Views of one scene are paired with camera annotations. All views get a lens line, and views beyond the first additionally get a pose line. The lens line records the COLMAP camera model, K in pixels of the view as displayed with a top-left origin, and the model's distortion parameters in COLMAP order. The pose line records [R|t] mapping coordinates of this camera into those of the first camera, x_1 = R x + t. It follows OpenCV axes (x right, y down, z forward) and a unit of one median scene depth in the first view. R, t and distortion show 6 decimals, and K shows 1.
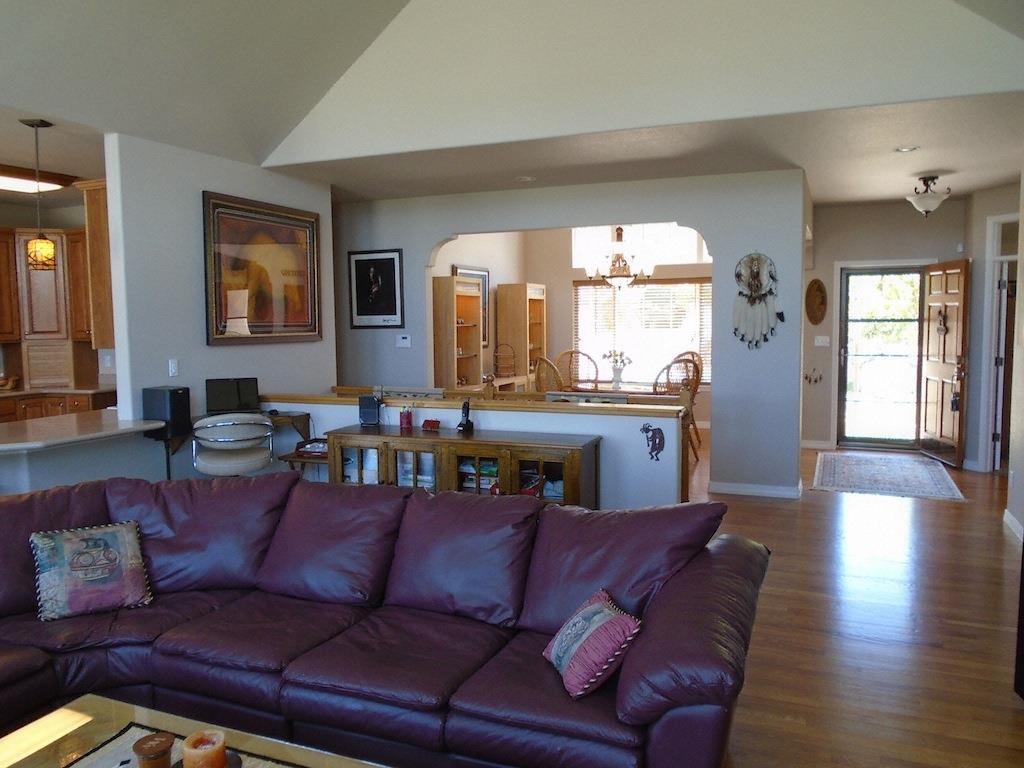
lens RADIAL K [[791.8, 0, 512.0], [0, 791.8, 384.0], [0, 0, 1]] dist [-0.010579, 0.007703]
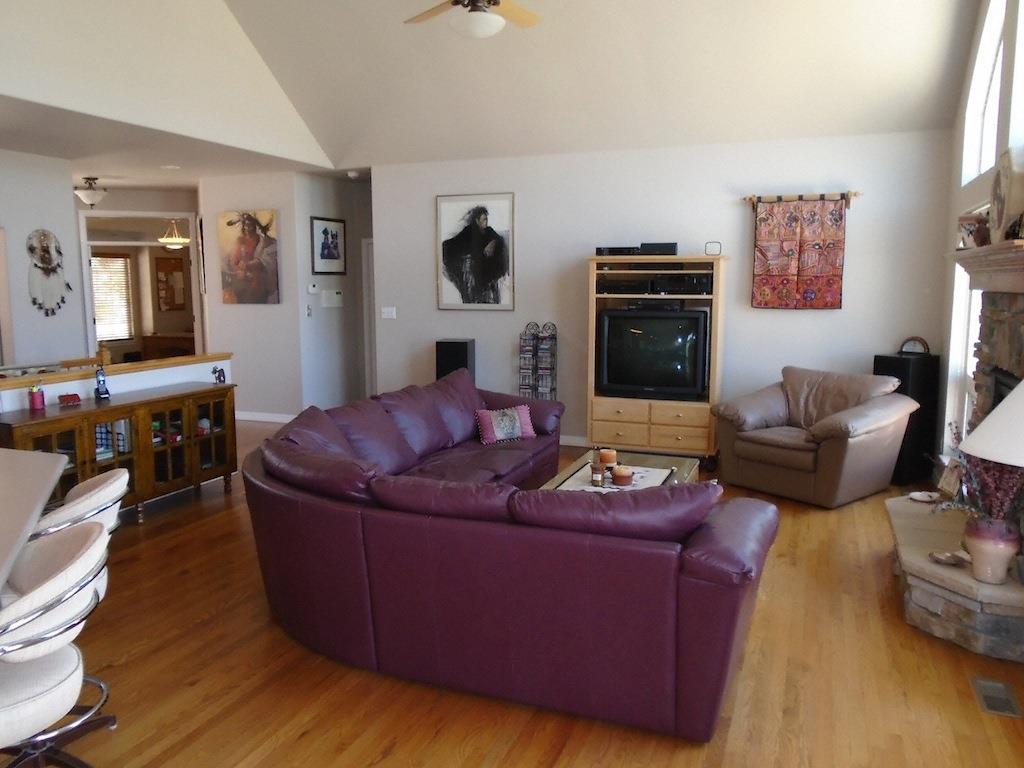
lens RADIAL K [[791.8, 0, 512.0], [0, 791.8, 384.0], [0, 0, 1]] dist [-0.010579, 0.007703]
pose [[-0.008237, -0.116715, 0.993131, -0.810854], [0.086779, 0.989335, 0.116988, -0.023133], [-0.996194, 0.087146, 0.001979, 0.356539]]
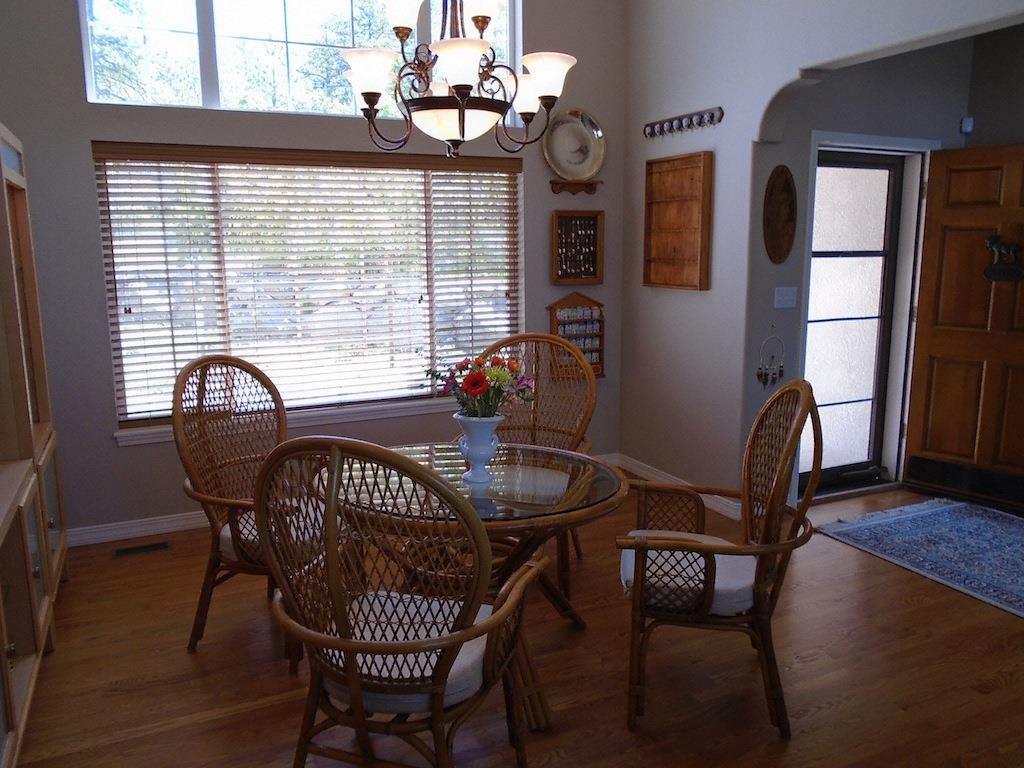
lens RADIAL K [[791.8, 0, 512.0], [0, 791.8, 384.0], [0, 0, 1]] dist [-0.010579, 0.007703]
pose [[0.666113, -0.129211, 0.734574, -0.110115], [0.063873, 0.991144, 0.116421, -0.092757], [-0.743111, -0.030630, 0.668467, 1.074860]]
